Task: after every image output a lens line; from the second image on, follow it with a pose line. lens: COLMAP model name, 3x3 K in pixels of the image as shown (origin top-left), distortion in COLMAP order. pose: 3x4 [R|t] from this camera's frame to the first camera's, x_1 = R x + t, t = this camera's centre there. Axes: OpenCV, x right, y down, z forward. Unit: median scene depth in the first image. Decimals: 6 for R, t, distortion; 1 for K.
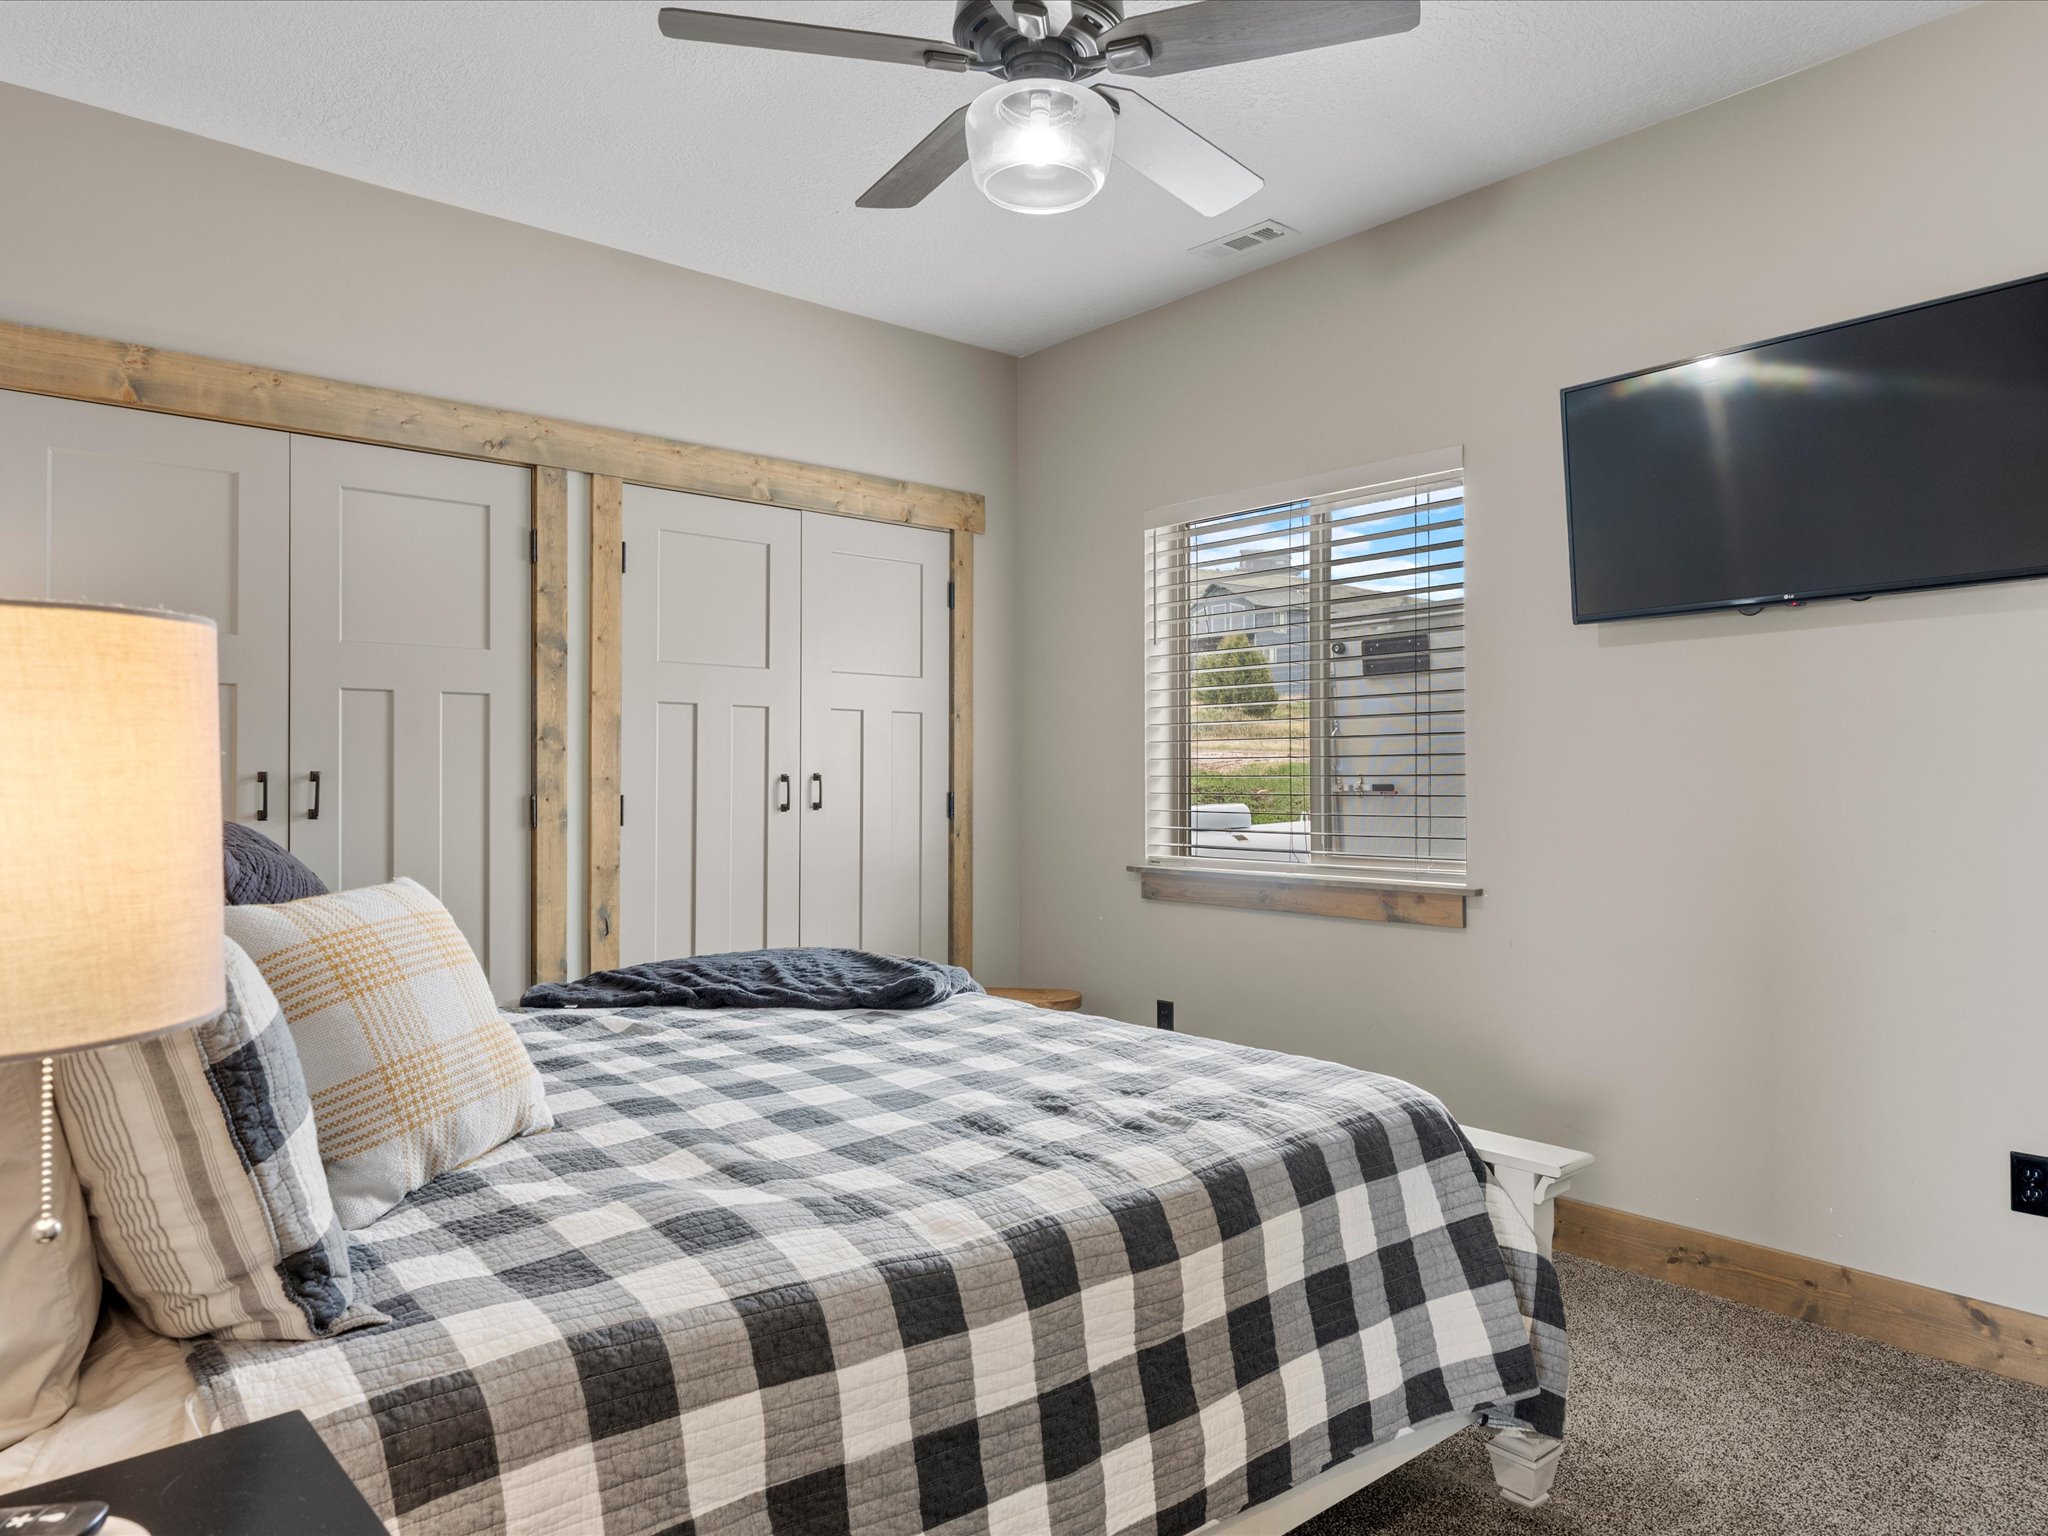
lens RADIAL K [[1293.3, 0, 1027.0], [0, 1293.3, 771.2], [0, 0, 1]] dist [-0.000640, 0.001410]
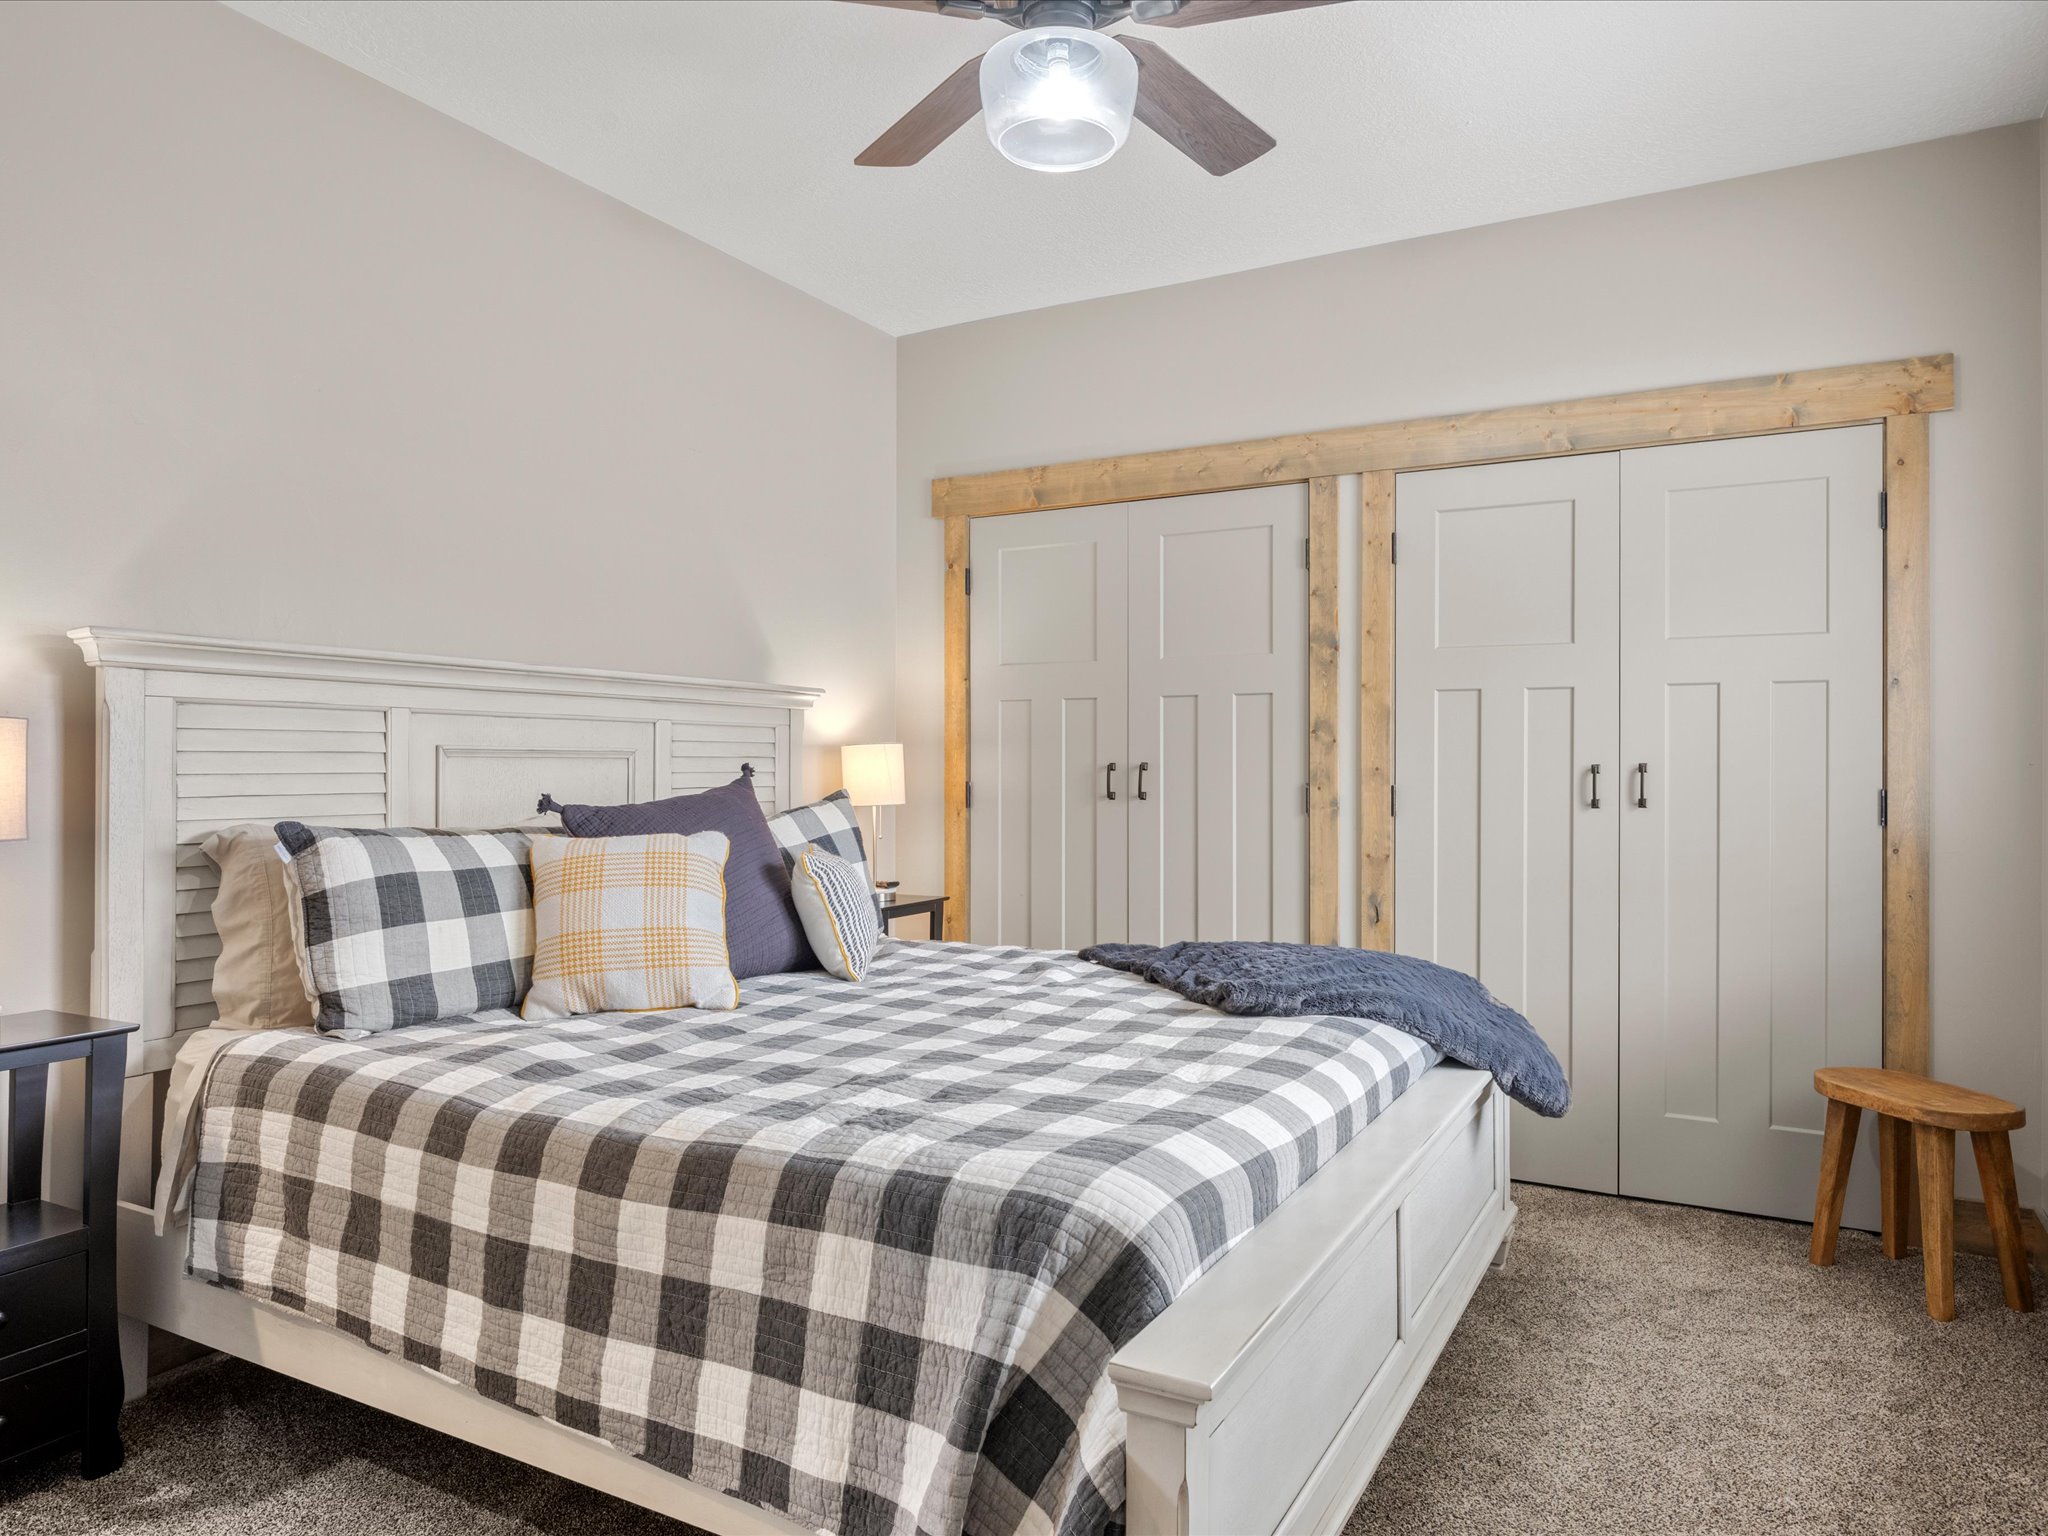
lens RADIAL K [[1293.3, 0, 1026.4], [0, 1293.3, 762.3], [0, 0, 1]] dist [-0.000640, 0.001410]
pose [[0.365948, -0.002670, -0.930631, 0.534423], [0.002645, 0.999995, -0.001829, 0.001657], [0.930631, -0.001792, 0.365953, 0.382099]]
